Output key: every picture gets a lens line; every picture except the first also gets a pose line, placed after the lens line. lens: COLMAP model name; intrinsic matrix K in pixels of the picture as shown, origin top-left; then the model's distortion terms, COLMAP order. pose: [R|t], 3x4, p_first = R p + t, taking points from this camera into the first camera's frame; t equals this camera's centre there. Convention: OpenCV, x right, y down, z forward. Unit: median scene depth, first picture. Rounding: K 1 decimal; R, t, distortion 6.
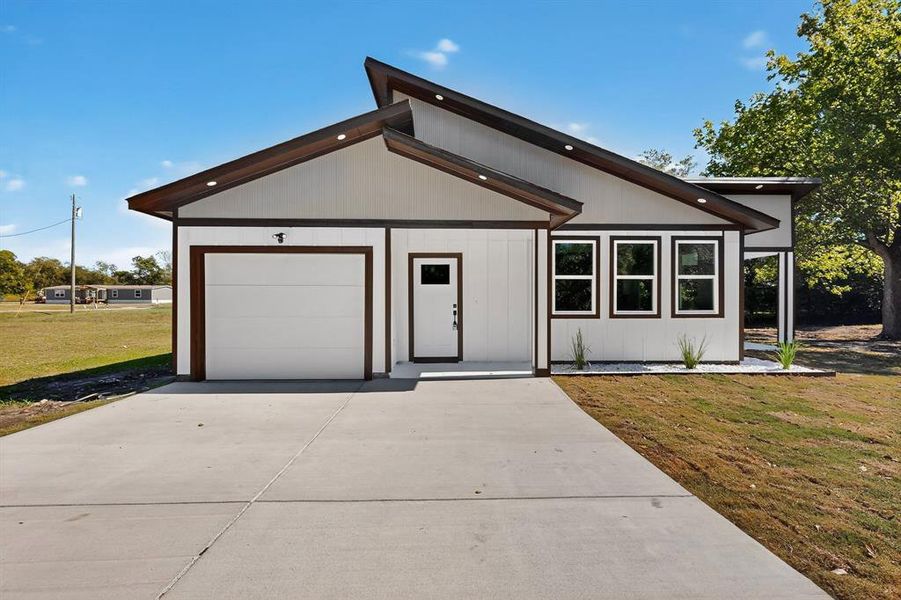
lens RADIAL K [[390.5, 0, 447.4], [0, 390.5, 301.1], [0, 0, 1]] dist [0.001136, 0.000388]
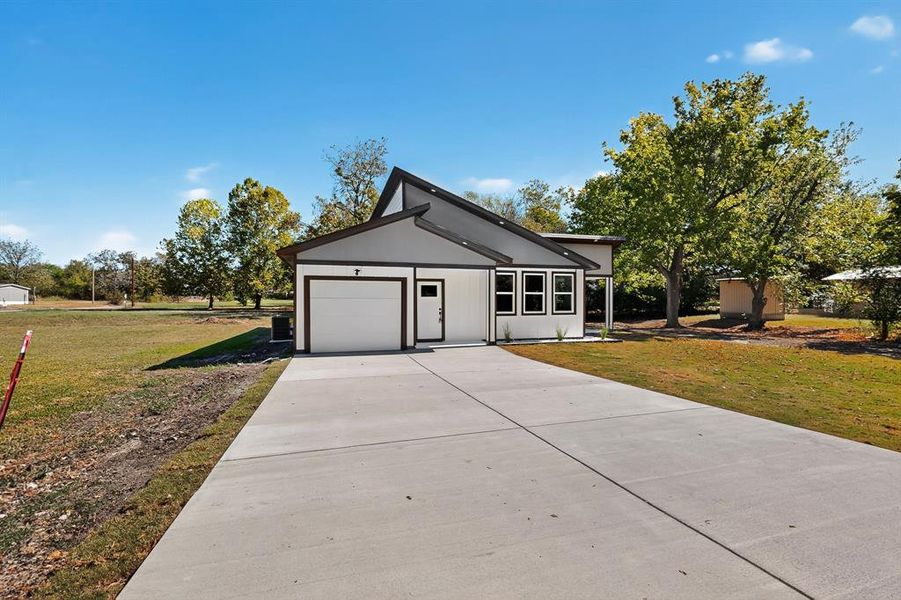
lens RADIAL K [[390.5, 0, 447.4], [0, 390.5, 301.1], [0, 0, 1]] dist [0.001136, 0.000388]
pose [[0.964355, -0.000044, 0.264614, -0.408971], [0.000682, 0.999997, -0.002317, -0.019824], [-0.264613, 0.002415, 0.964352, -0.682028]]
